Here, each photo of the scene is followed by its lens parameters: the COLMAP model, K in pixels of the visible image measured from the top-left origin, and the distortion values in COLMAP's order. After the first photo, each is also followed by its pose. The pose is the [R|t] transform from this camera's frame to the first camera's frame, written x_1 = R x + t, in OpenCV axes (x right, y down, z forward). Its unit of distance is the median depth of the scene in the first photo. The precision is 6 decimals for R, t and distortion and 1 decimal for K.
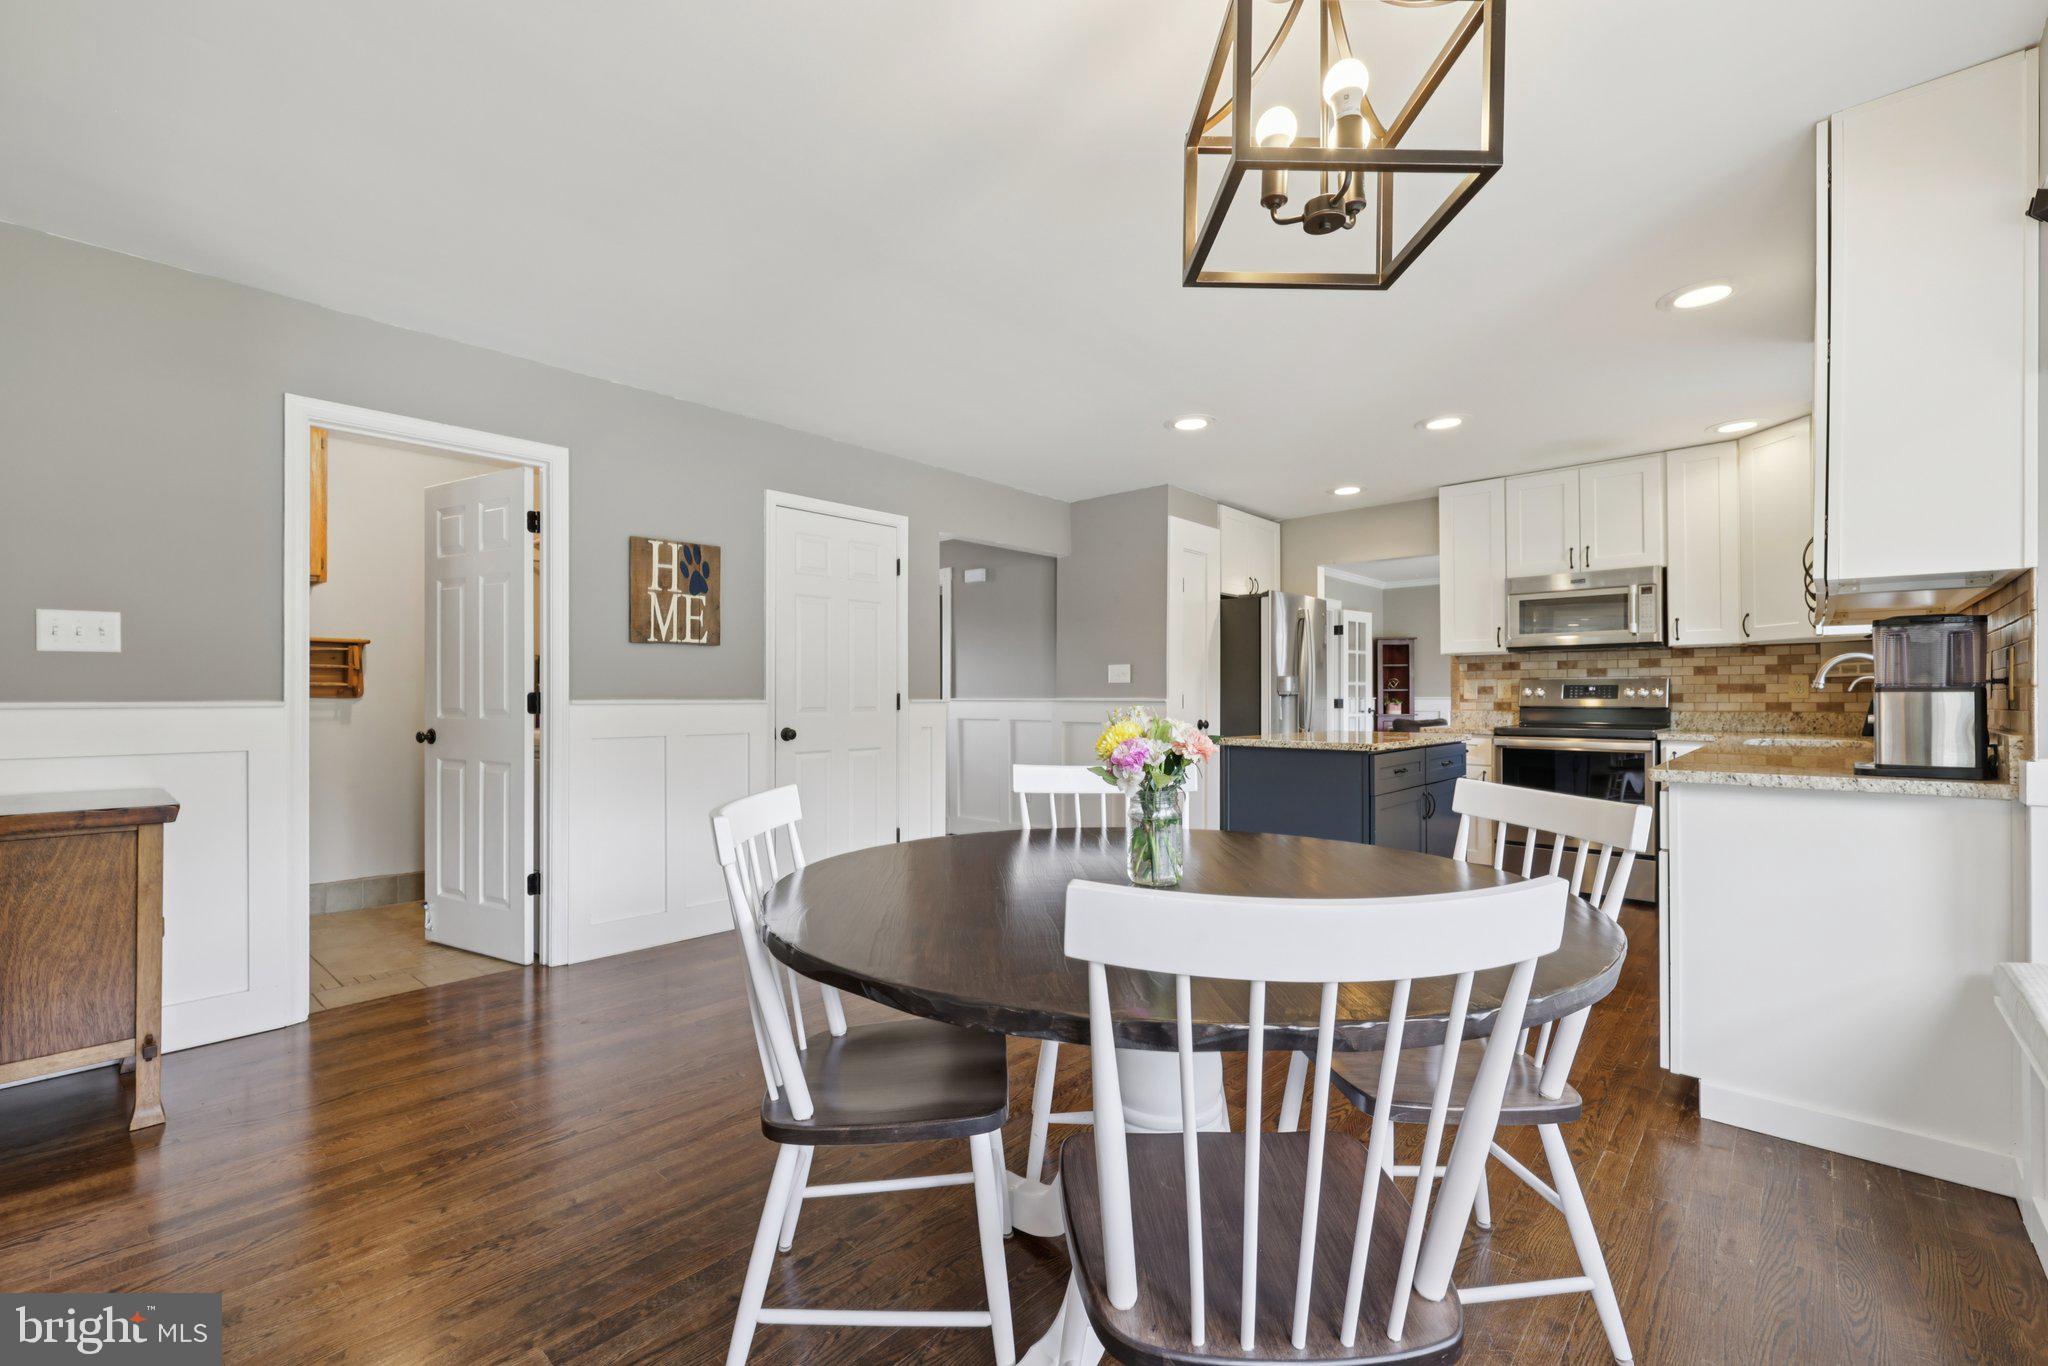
lens RADIAL K [[865.1, 0, 1021.2], [0, 865.1, 690.1], [0, 0, 1]] dist [0.000457, -0.000228]
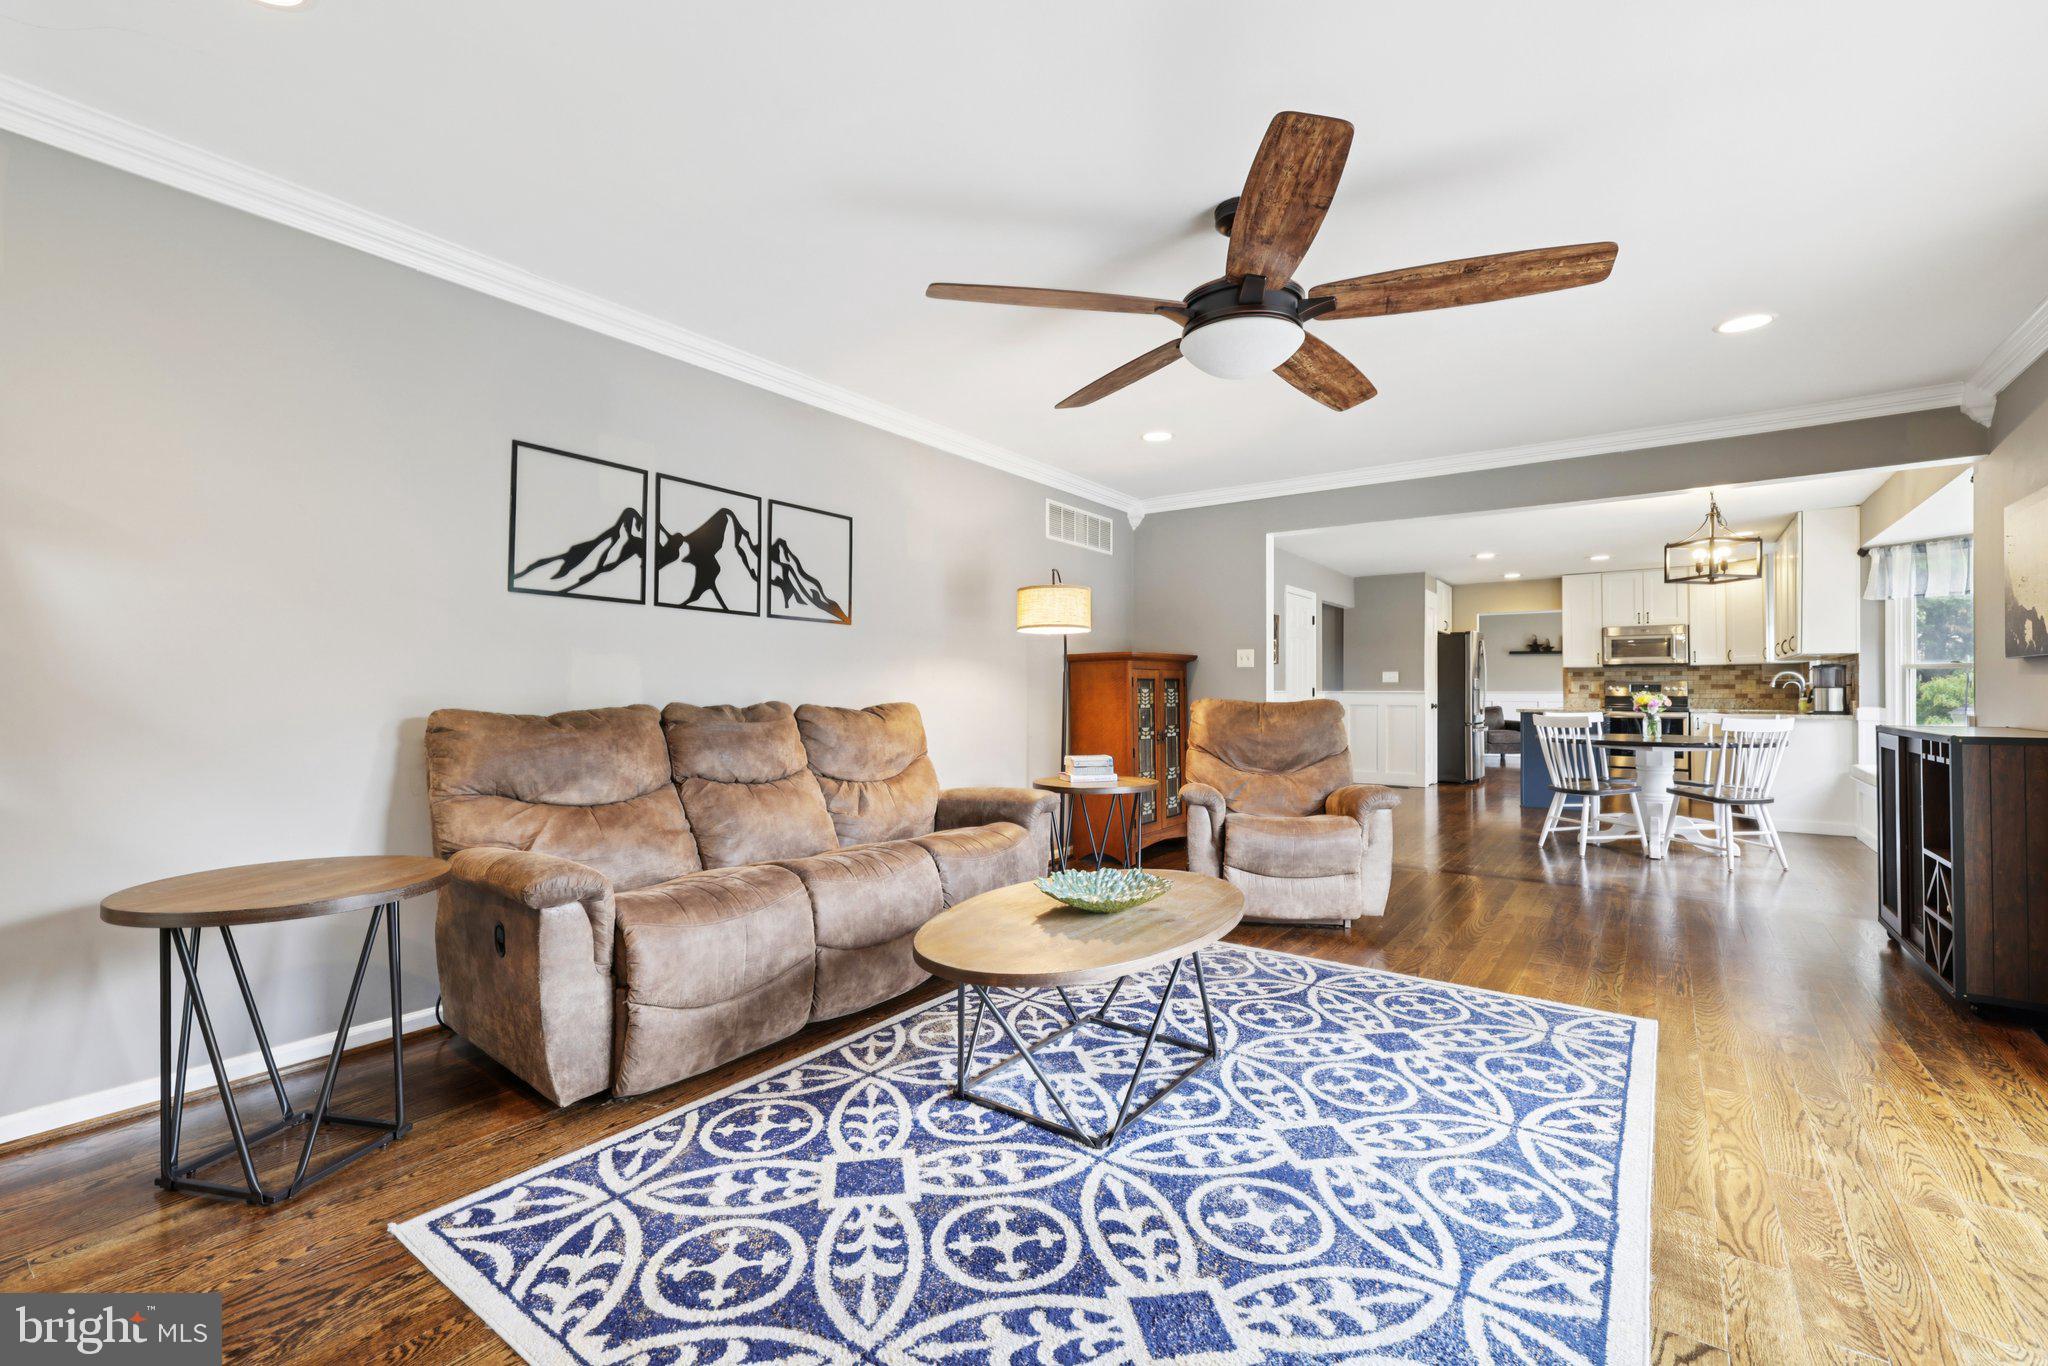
lens RADIAL K [[865.1, 0, 1024.9], [0, 865.1, 677.4], [0, 0, 1]] dist [0.000457, -0.000228]
pose [[0.994695, 0.006503, 0.102664, -0.938929], [-0.005711, 0.999952, -0.008002, 0.001763], [-0.102711, 0.007373, 0.994684, -0.787937]]
